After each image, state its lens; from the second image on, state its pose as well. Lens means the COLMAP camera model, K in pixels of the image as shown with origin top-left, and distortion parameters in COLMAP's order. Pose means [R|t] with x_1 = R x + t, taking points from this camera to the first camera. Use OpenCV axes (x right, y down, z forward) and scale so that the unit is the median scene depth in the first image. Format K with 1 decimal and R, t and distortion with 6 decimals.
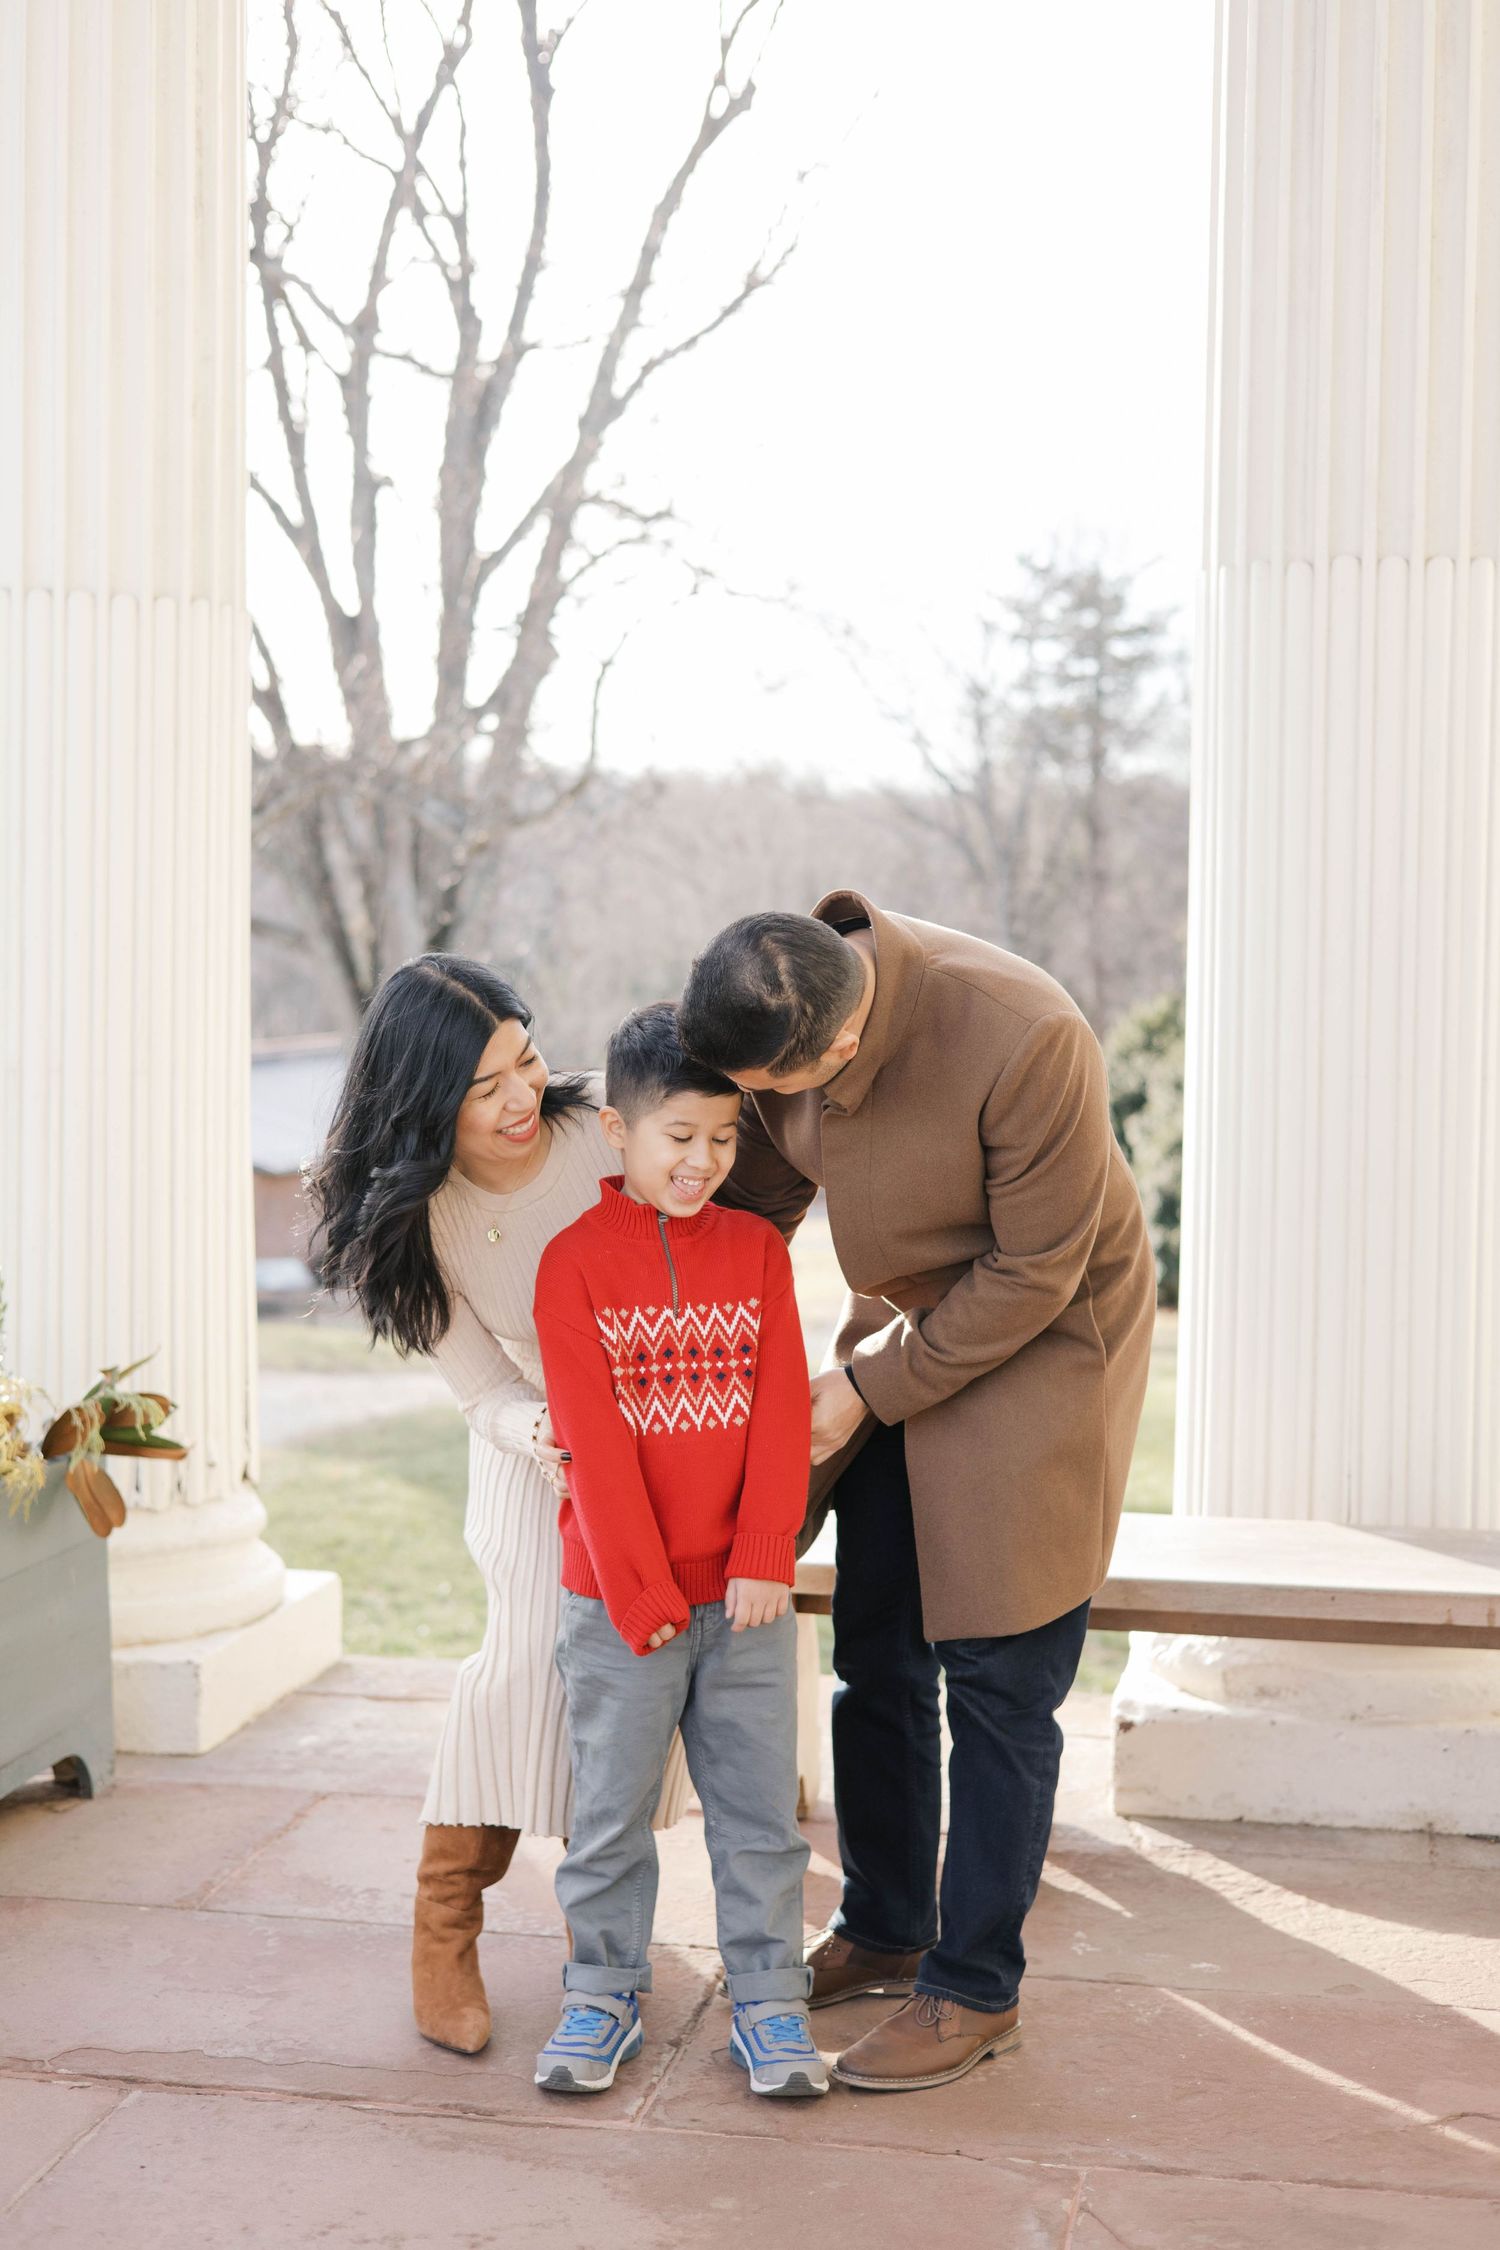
lens RADIAL K [[3228.1, 0, 779.9], [0, 3228.1, 1106.3], [0, 0, 1]] dist [0.012720, 0.050419]
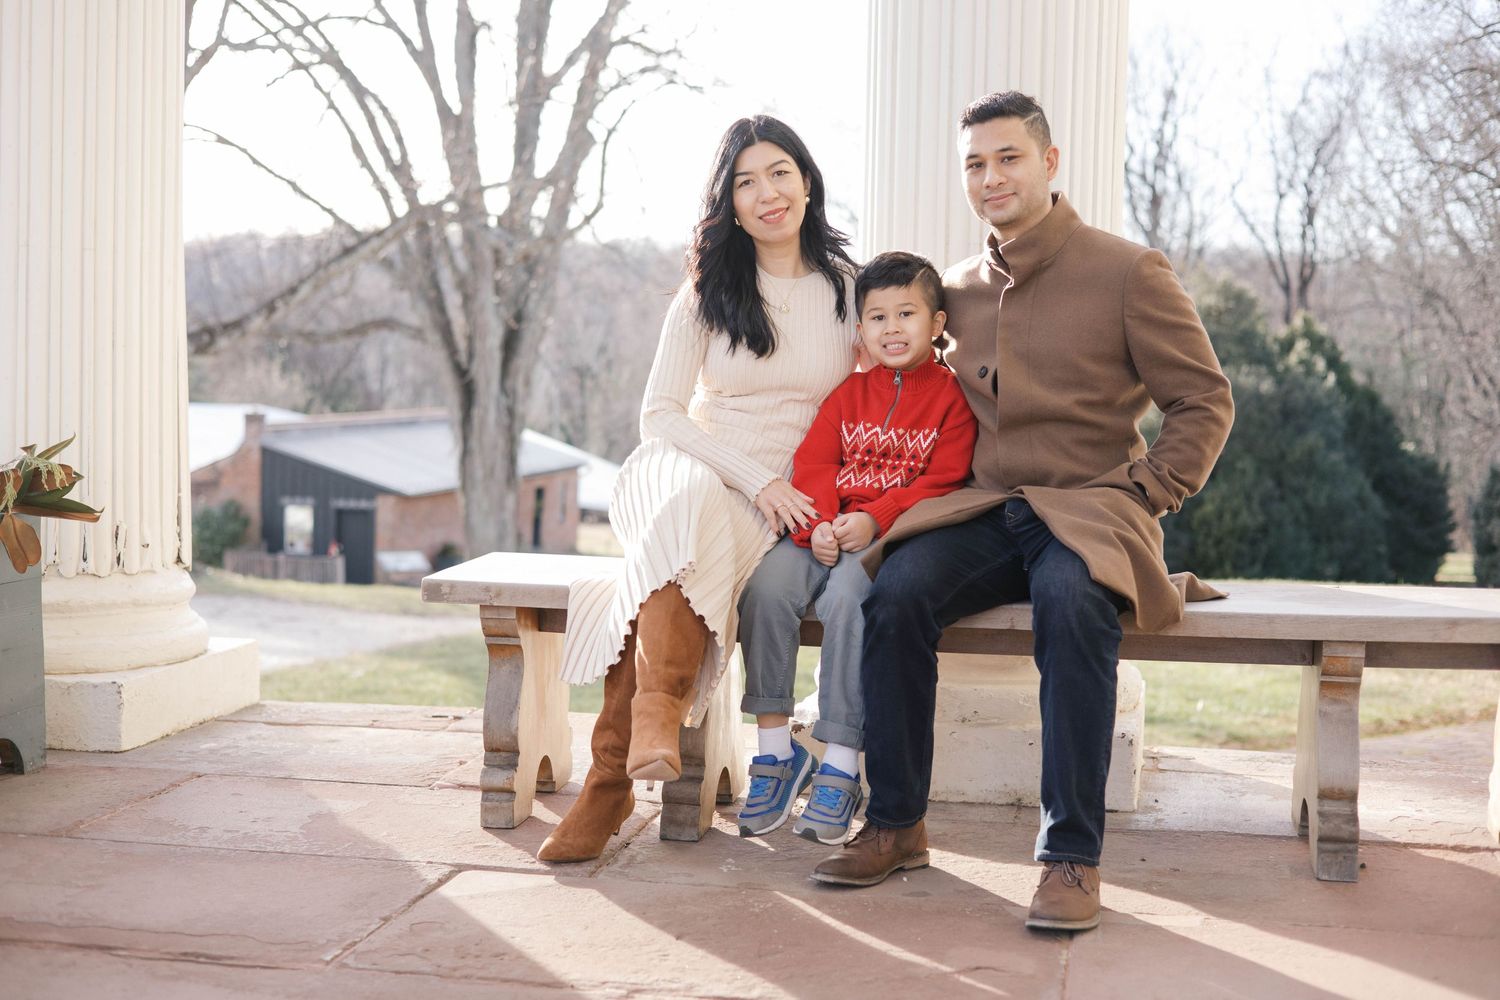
lens RADIAL K [[2152.8, 0, 770.7], [0, 2152.8, 467.3], [0, 0, 1]] dist [0.013921, 0.008742]
pose [[0.999946, 0.010110, 0.002476, 0.092034], [-0.010107, 0.999948, -0.001148, 0.084142], [-0.002488, 0.001123, 0.999996, 0.104645]]
